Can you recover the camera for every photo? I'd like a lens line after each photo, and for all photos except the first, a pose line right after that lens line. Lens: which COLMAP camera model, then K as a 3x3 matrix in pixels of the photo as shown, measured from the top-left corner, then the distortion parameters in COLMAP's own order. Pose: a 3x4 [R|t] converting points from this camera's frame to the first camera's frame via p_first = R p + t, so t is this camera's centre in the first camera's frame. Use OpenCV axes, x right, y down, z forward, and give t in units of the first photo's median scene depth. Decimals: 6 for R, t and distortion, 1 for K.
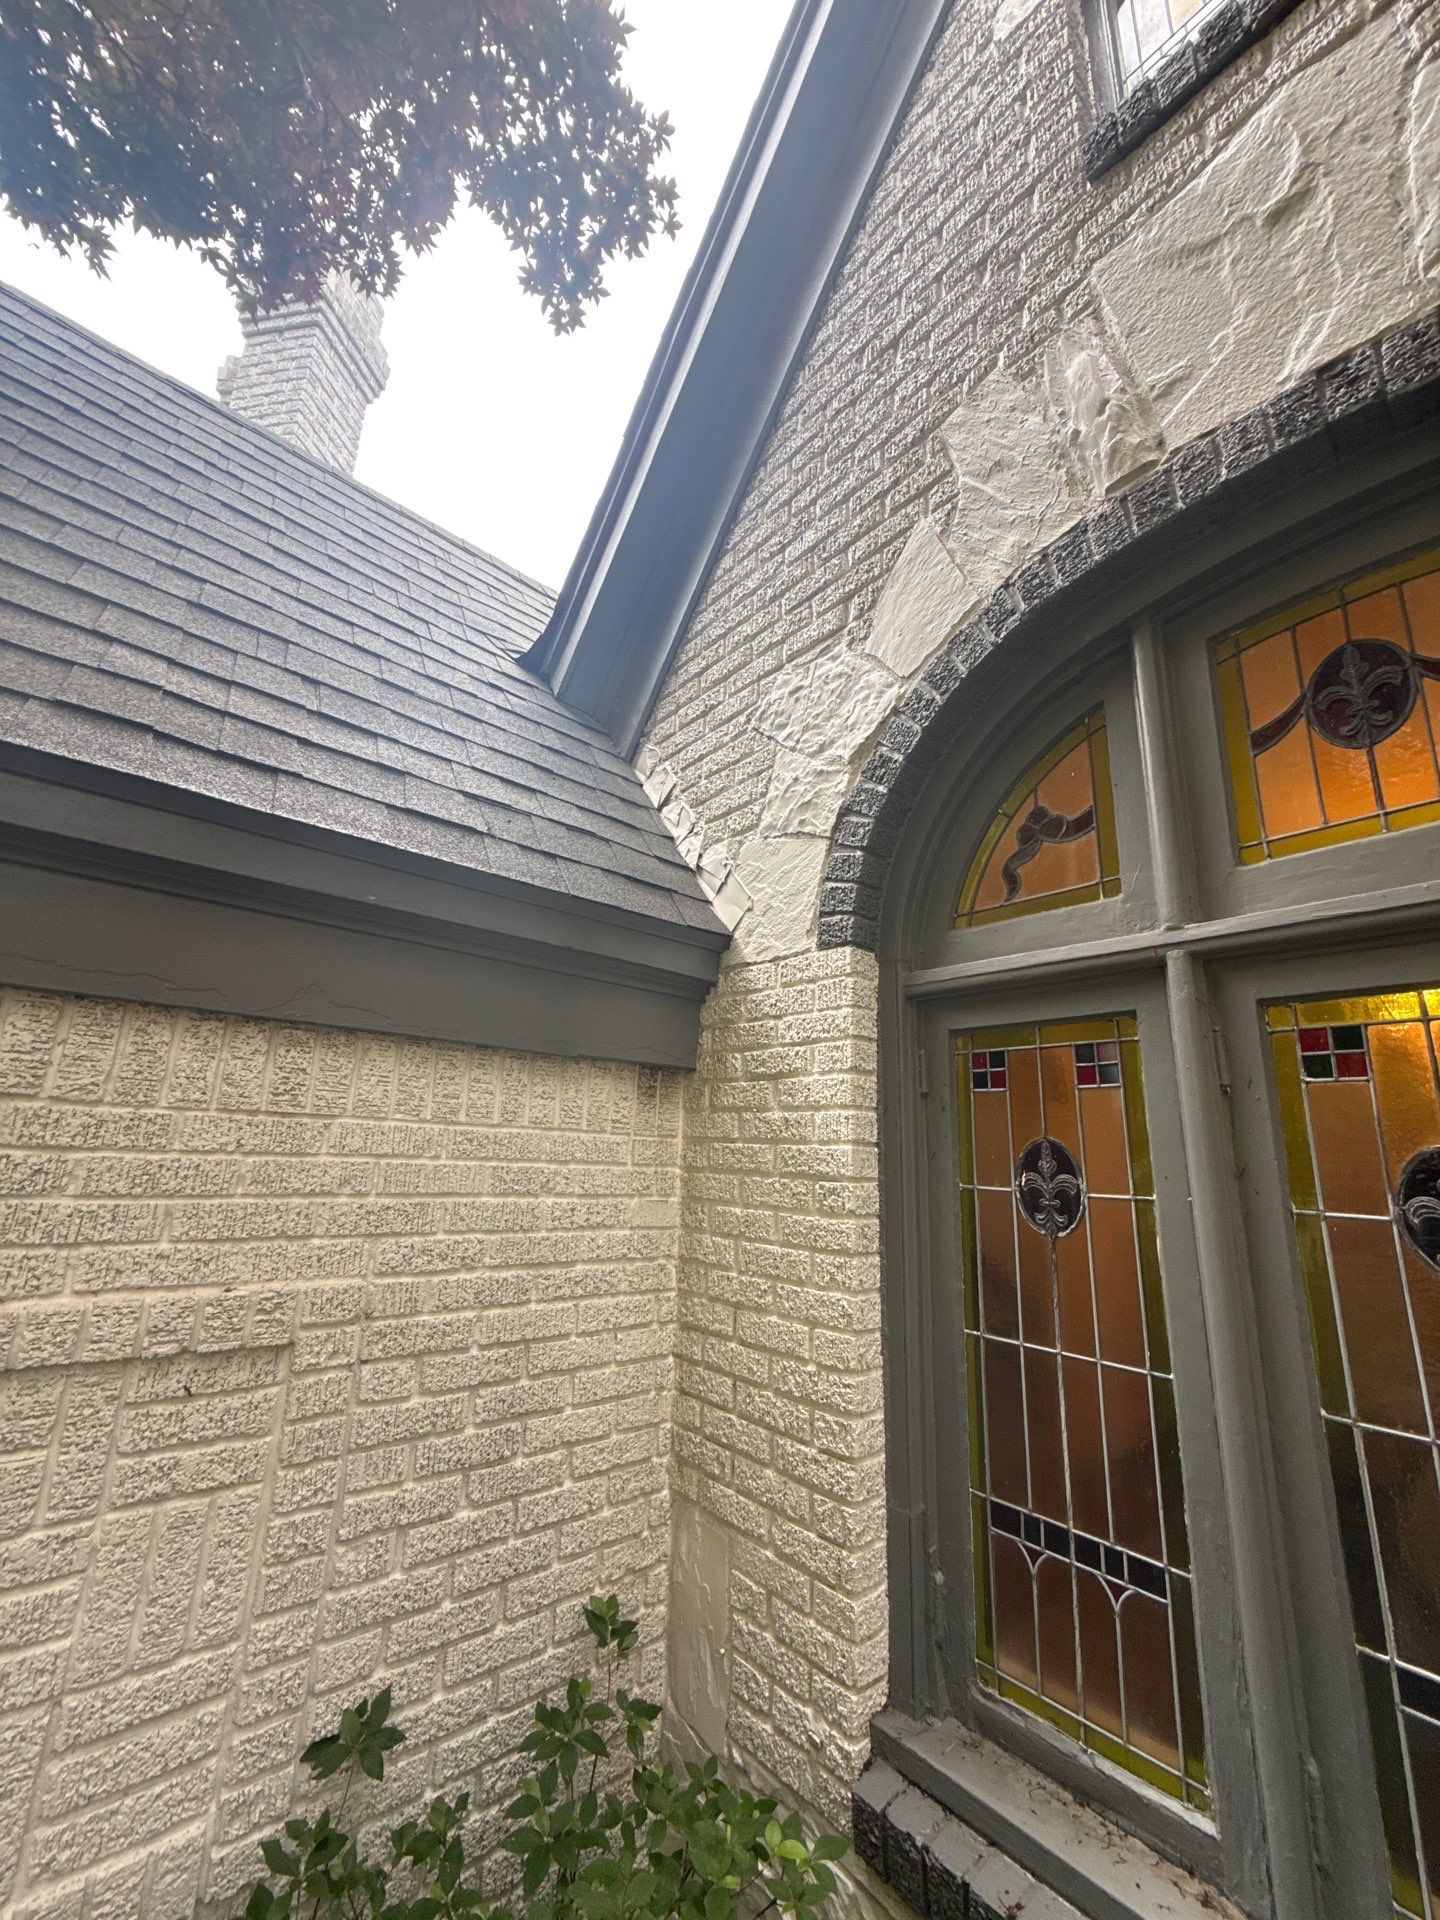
lens RADIAL K [[774.1, 0, 721.5], [0, 774.1, 962.0], [0, 0, 1]] dist [-0.000607, 0.000195]
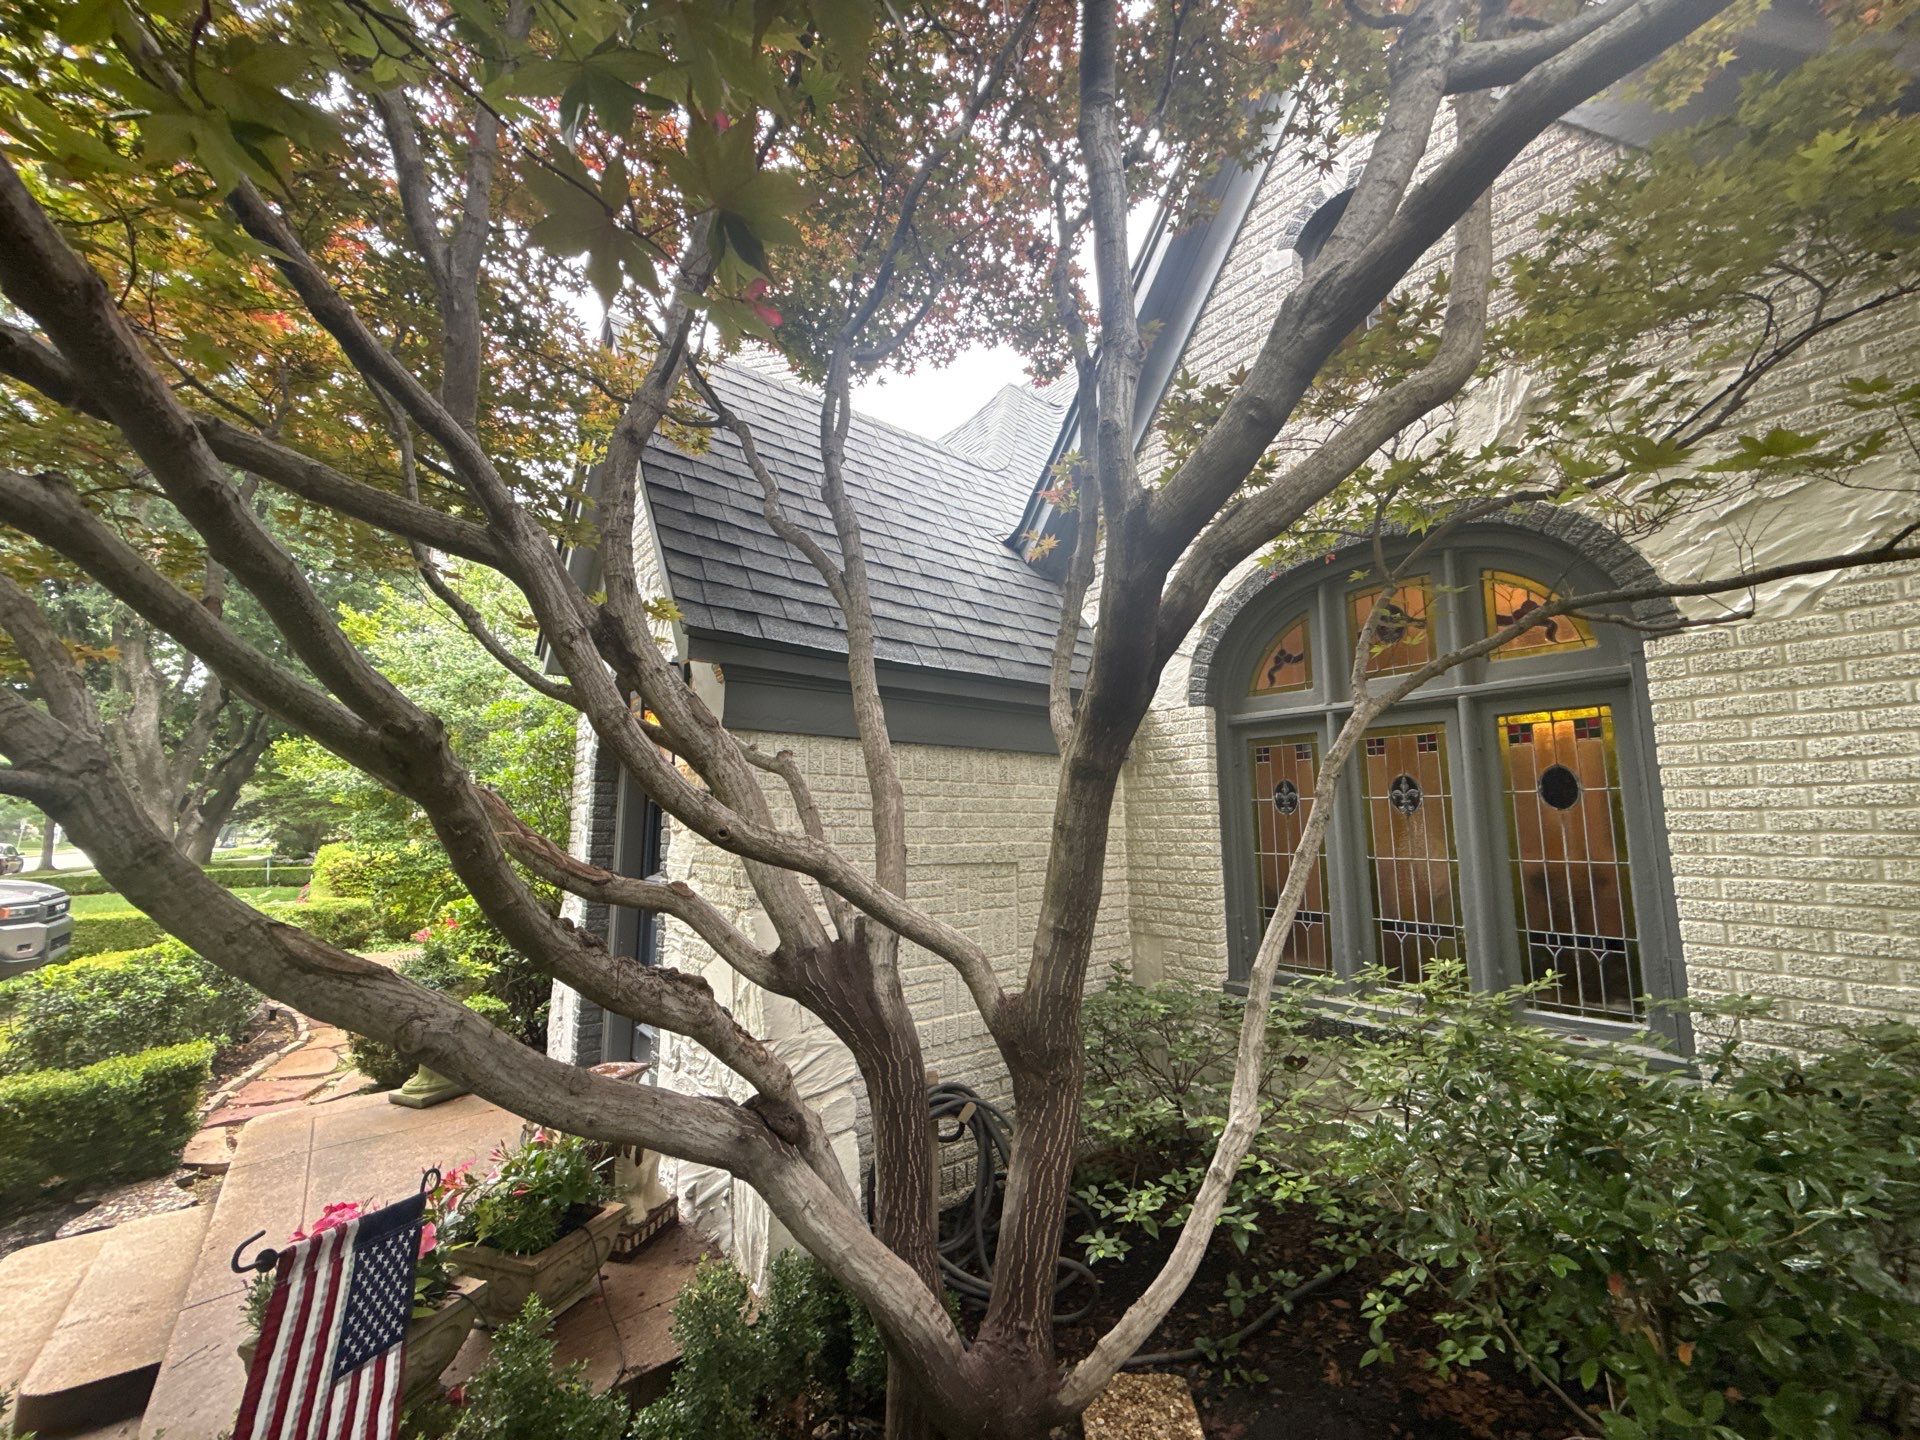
lens RADIAL K [[774.1, 0, 964.7], [0, 774.1, 718.3], [0, 0, 1]] dist [-0.000607, 0.000195]
pose [[0.998452, -0.045461, -0.032046, -0.542697], [0.048644, 0.993091, 0.106789, -0.297515], [0.026970, -0.108183, 0.993765, -1.530442]]
